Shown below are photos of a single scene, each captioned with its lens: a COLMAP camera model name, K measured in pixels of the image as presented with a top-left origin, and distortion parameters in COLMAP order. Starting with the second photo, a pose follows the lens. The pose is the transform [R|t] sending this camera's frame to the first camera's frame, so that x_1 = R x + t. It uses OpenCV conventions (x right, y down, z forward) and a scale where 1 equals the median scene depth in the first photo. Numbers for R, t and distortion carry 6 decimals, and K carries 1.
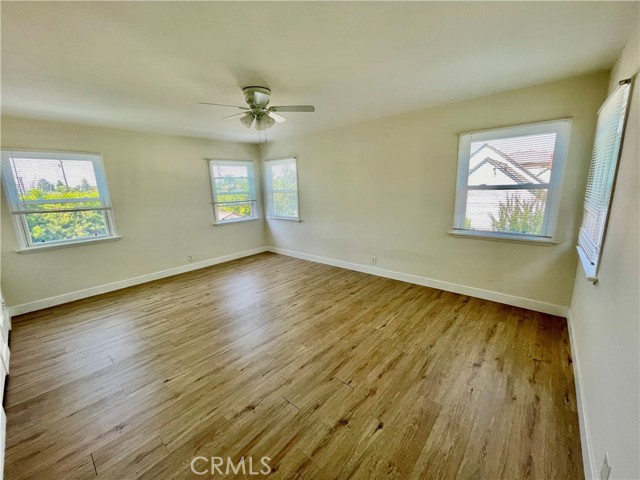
lens RADIAL K [[260.8, 0, 320.0], [0, 260.8, 240.0], [0, 0, 1]] dist [-0.000787, 0.000084]
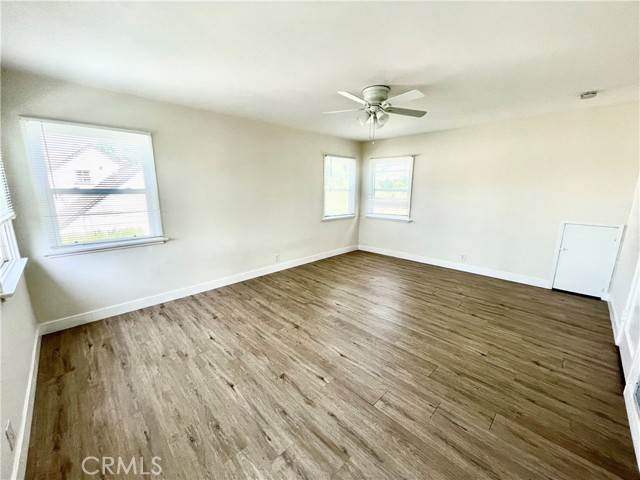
lens RADIAL K [[255.0, 0, 320.0], [0, 255.0, 240.0], [0, 0, 1]] dist [0.018265, -0.000051]
pose [[0.075286, -0.180703, 0.980652, -0.987220], [0.191602, 0.967739, 0.163614, -0.161143], [-0.978581, 0.175577, 0.107480, 0.884608]]
